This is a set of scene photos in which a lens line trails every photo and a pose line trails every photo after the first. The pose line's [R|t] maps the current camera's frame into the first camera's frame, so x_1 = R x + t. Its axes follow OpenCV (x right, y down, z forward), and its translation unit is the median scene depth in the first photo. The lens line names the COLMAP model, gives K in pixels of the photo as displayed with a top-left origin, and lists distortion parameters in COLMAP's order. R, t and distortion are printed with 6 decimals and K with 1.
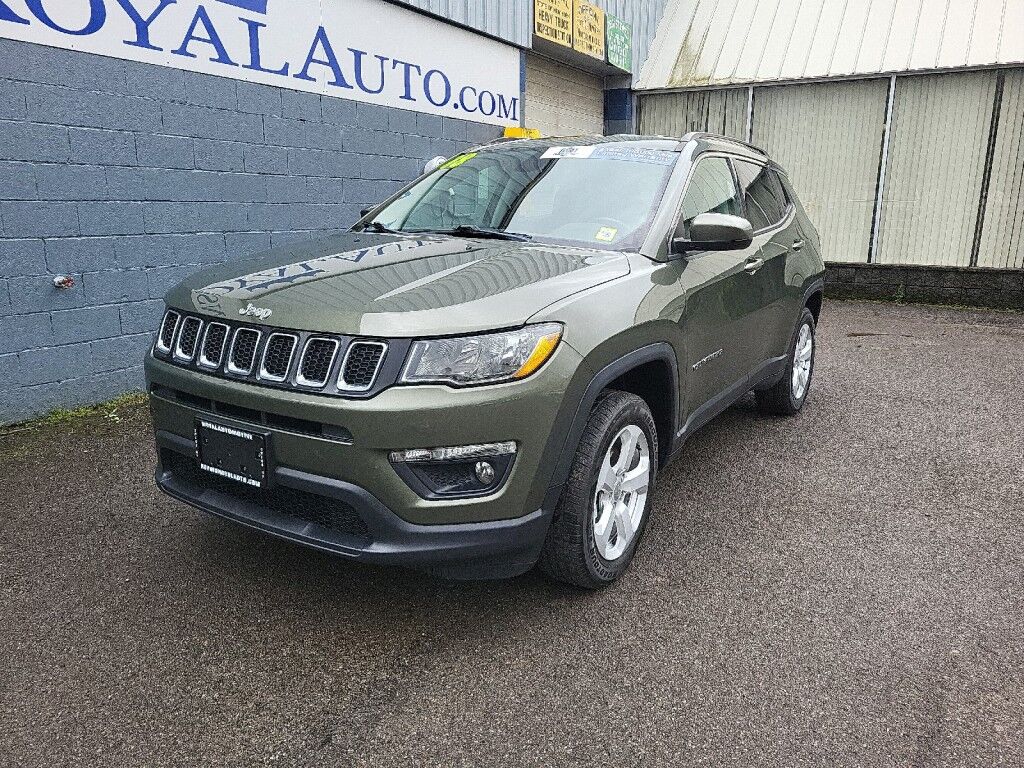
lens RADIAL K [[769.7, 0, 529.4], [0, 769.7, 377.8], [0, 0, 1]] dist [0.058701, -0.029462]
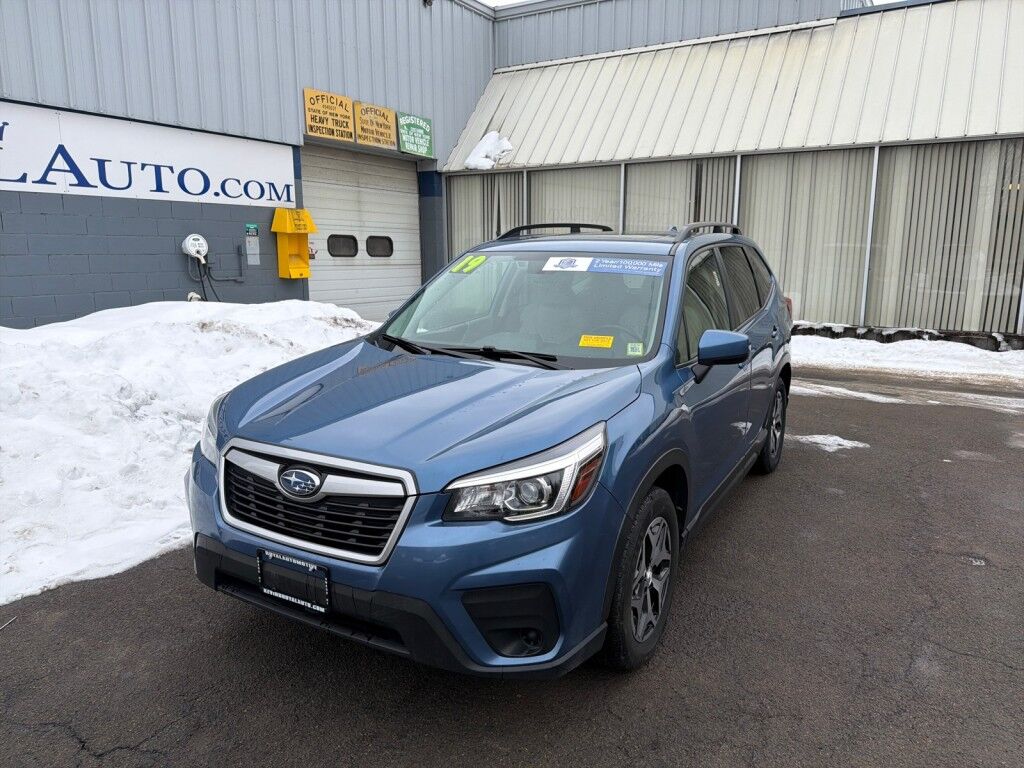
lens RADIAL K [[716.6, 0, 517.7], [0, 716.6, 399.7], [0, 0, 1]] dist [0.007767, -0.021229]
pose [[0.999370, 0.000523, -0.035481, 0.424846], [-0.001257, 0.999785, -0.020681, 0.009317], [0.035463, 0.020712, 0.999156, -0.143891]]
